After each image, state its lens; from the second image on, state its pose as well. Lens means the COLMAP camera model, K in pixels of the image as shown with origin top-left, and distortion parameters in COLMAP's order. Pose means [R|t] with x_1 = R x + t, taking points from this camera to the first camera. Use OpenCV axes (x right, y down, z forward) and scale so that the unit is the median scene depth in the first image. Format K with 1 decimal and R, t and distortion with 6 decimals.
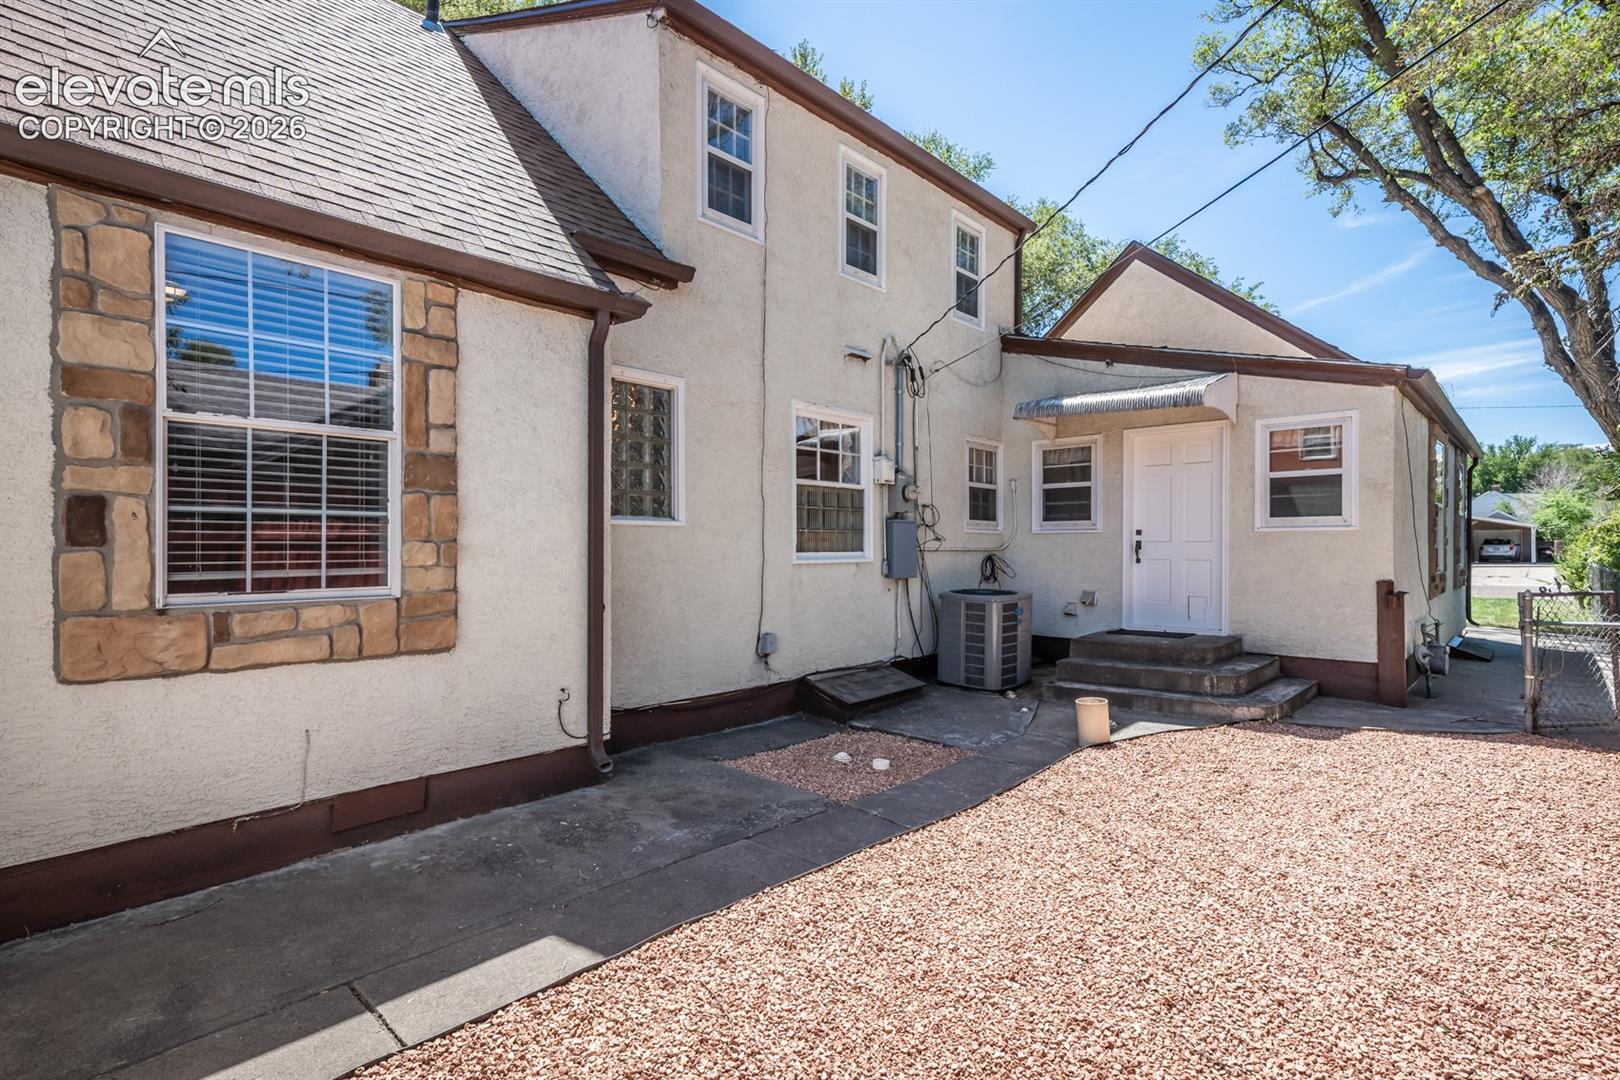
lens RADIAL K [[832.8, 0, 801.8], [0, 832.8, 540.0], [0, 0, 1]] dist [0.006750, 0.000452]
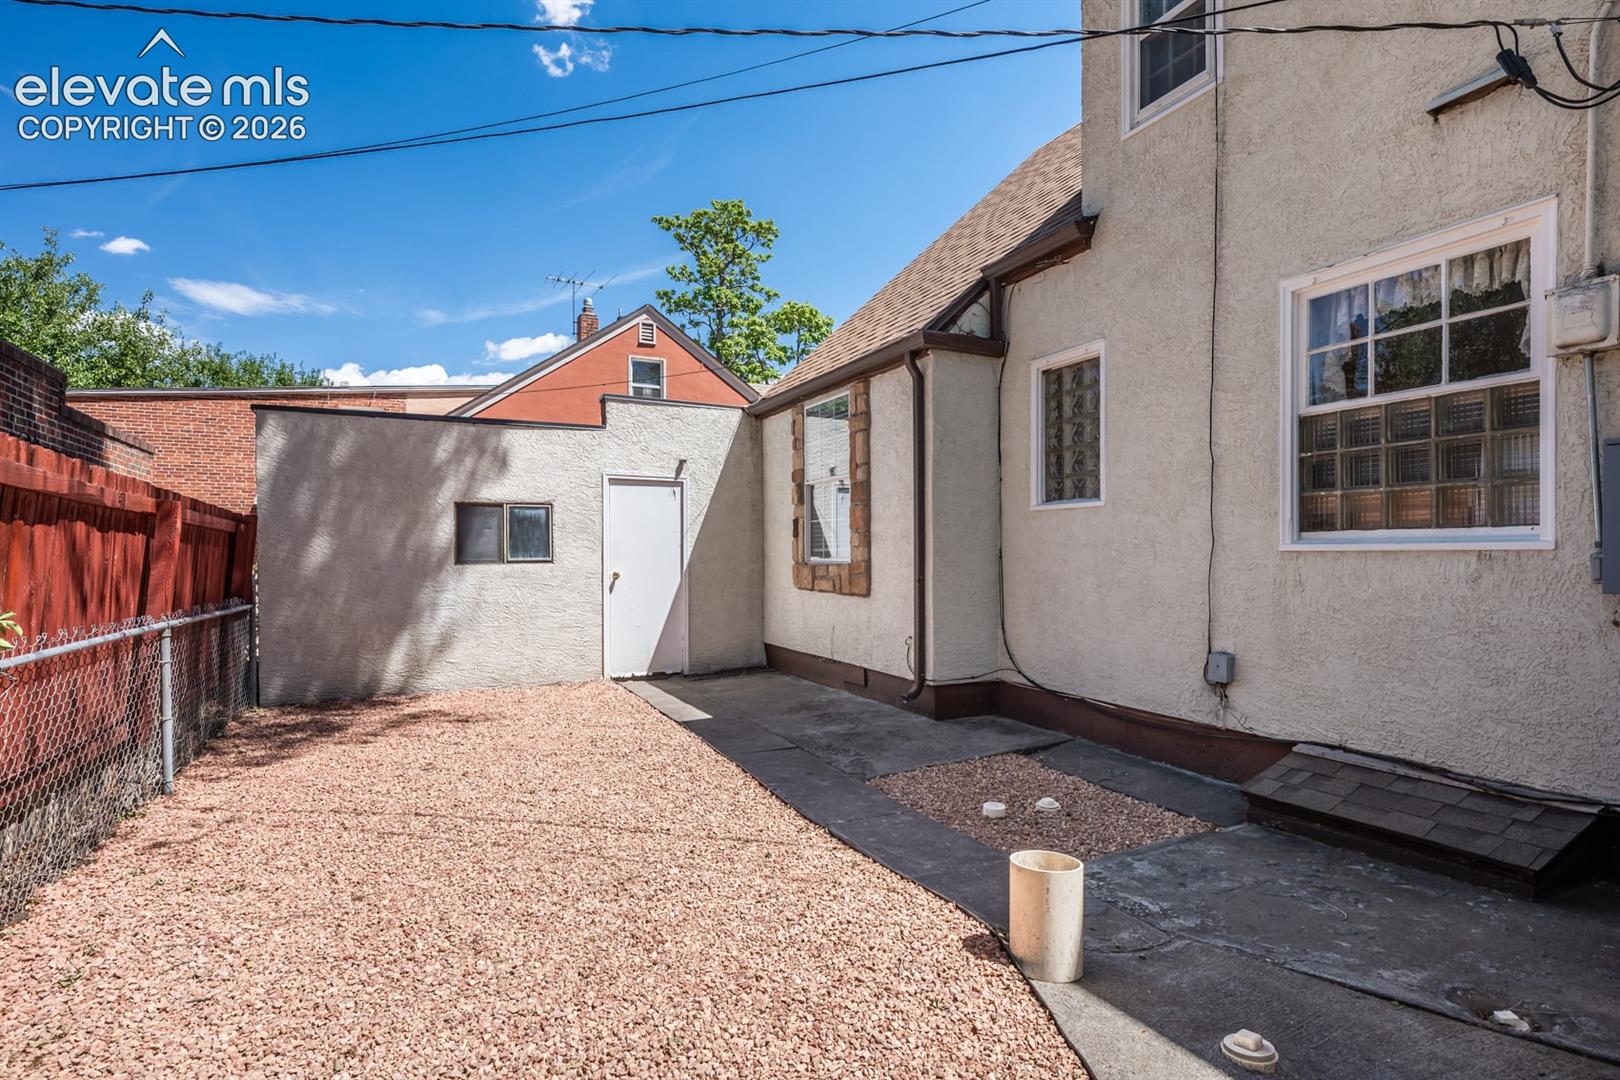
lens RADIAL K [[832.8, 0, 802.2], [0, 832.8, 555.1], [0, 0, 1]] dist [0.006750, 0.000452]
pose [[-0.406845, 0.001879, -0.913495, 0.811686], [0.009974, 0.999947, -0.002385, 0.035455], [0.913443, -0.010081, -0.406842, 1.088849]]
